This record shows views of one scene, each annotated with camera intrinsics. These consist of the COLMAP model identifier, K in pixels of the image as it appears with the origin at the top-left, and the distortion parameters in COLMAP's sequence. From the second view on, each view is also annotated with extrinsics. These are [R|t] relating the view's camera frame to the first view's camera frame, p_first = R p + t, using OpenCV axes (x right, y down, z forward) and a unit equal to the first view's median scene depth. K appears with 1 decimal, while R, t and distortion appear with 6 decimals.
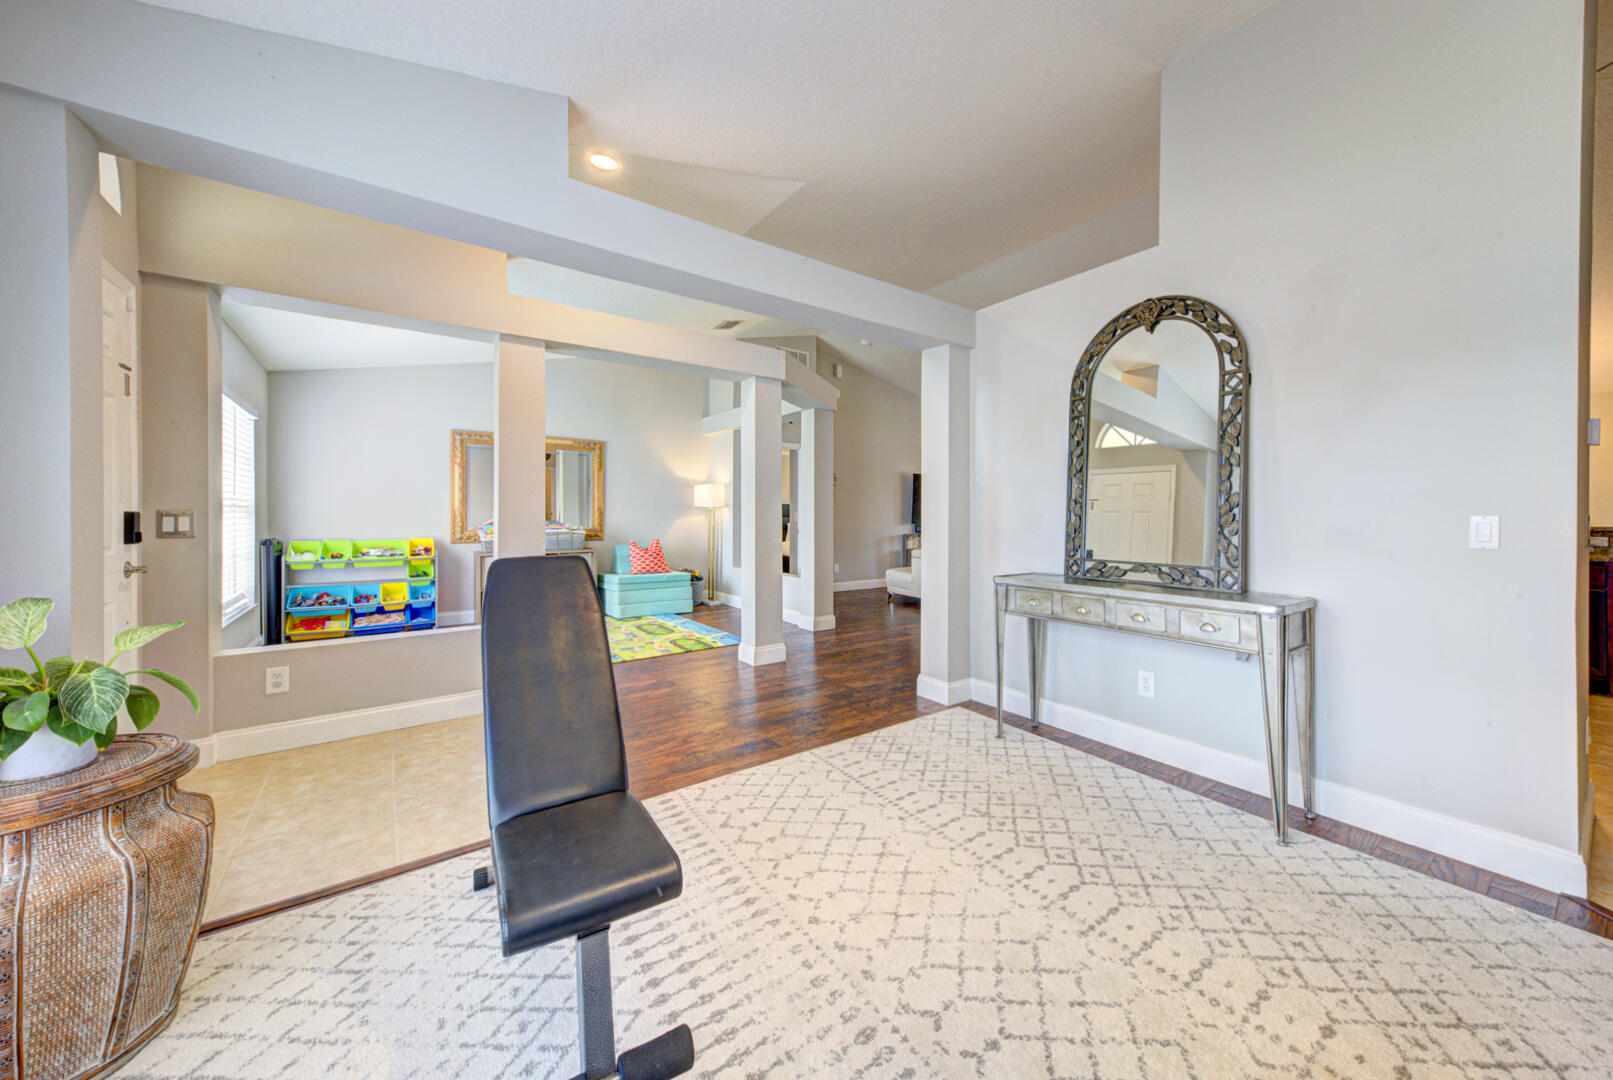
lens RADIAL K [[585.2, 0, 866.2], [0, 585.2, 513.6], [0, 0, 1]] dist [0.035927, -0.010808]
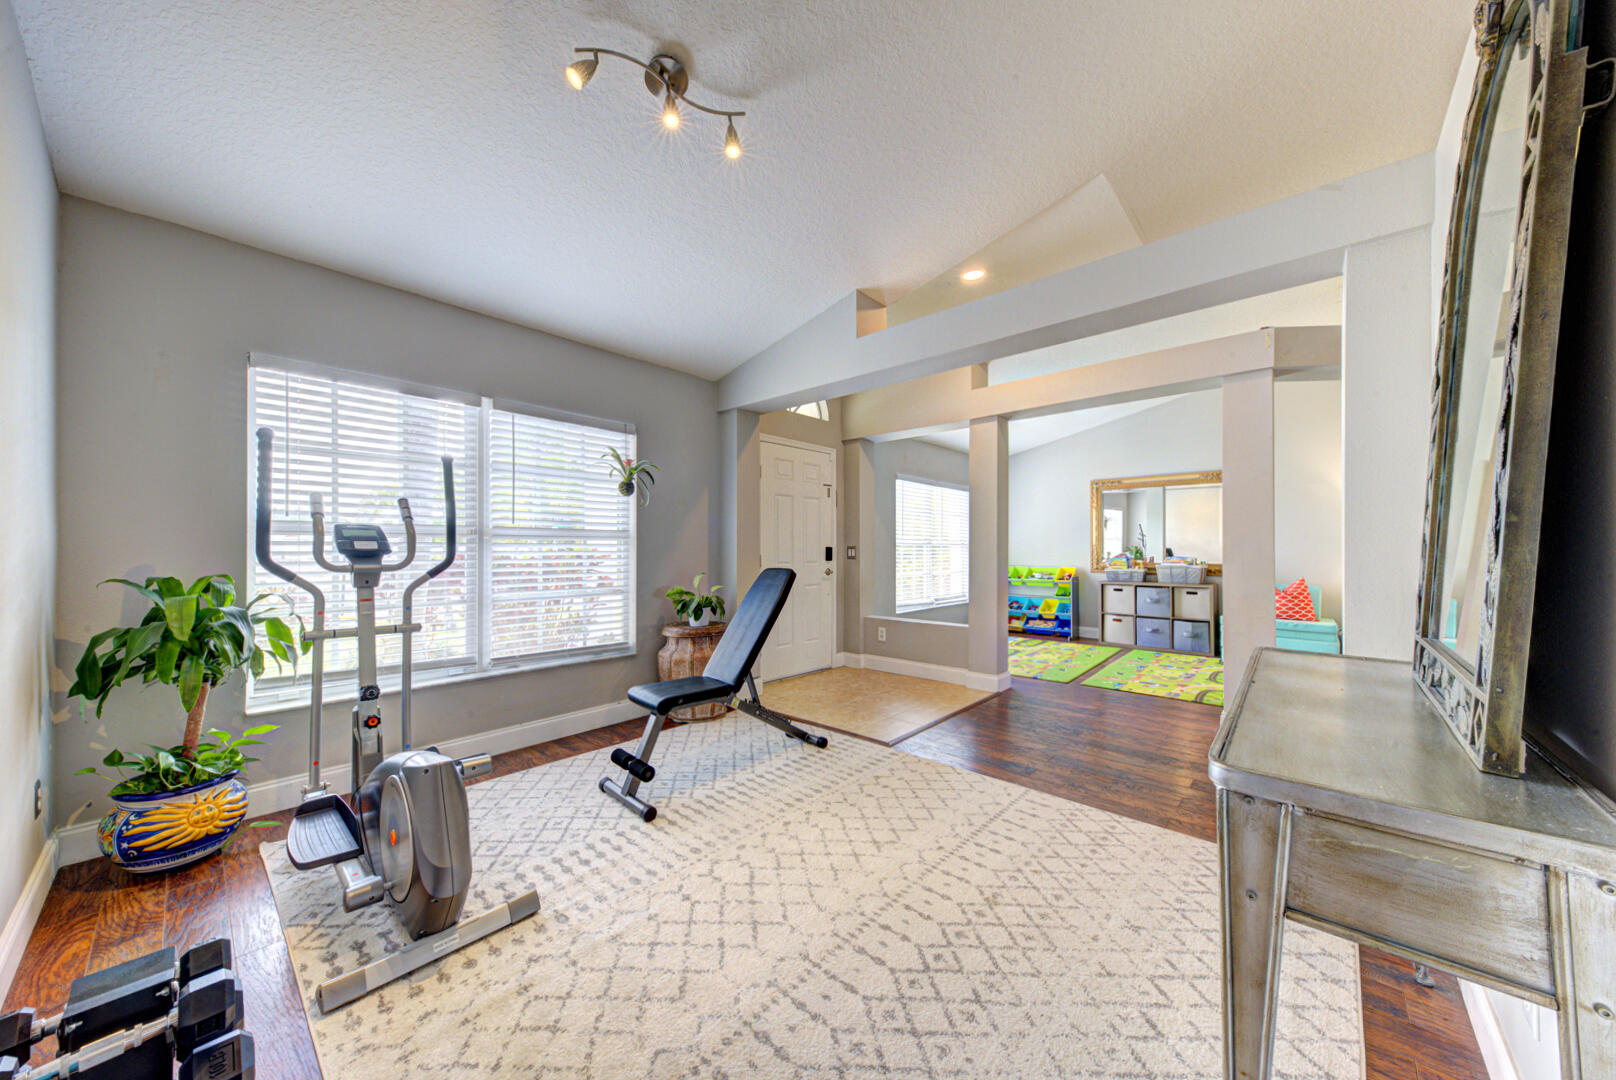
lens RADIAL K [[552.3, 0, 812.1], [0, 552.3, 547.6], [0, 0, 1]] dist [0.032379, -0.008756]
pose [[0.169057, -0.005428, -0.985591, 0.695230], [0.001296, 0.999985, -0.005285, 0.007586], [0.985605, -0.000384, 0.169062, 0.451890]]
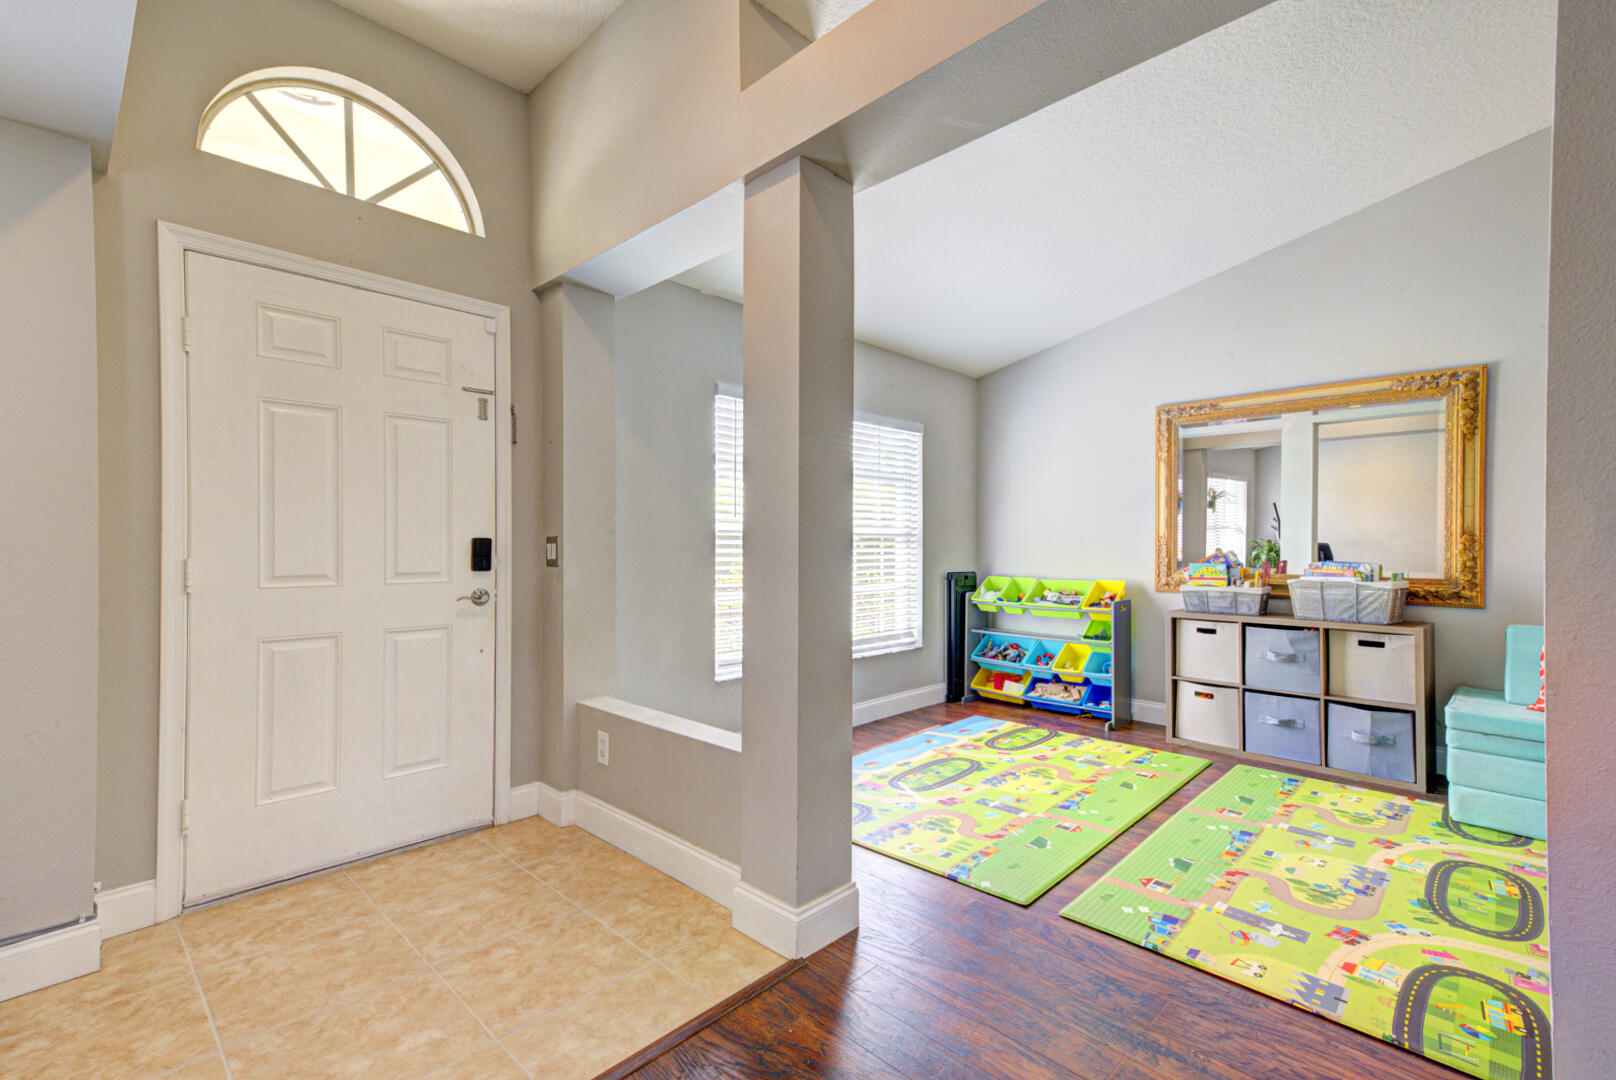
lens RADIAL K [[721.6, 0, 810.9], [0, 721.6, 543.8], [0, 0, 1]] dist [0.041764, -0.000059]
pose [[0.121393, -0.002316, -0.992602, 0.015567], [-0.001324, 0.999996, -0.002495, 0.005999], [0.992604, 0.001617, 0.121389, 1.096275]]
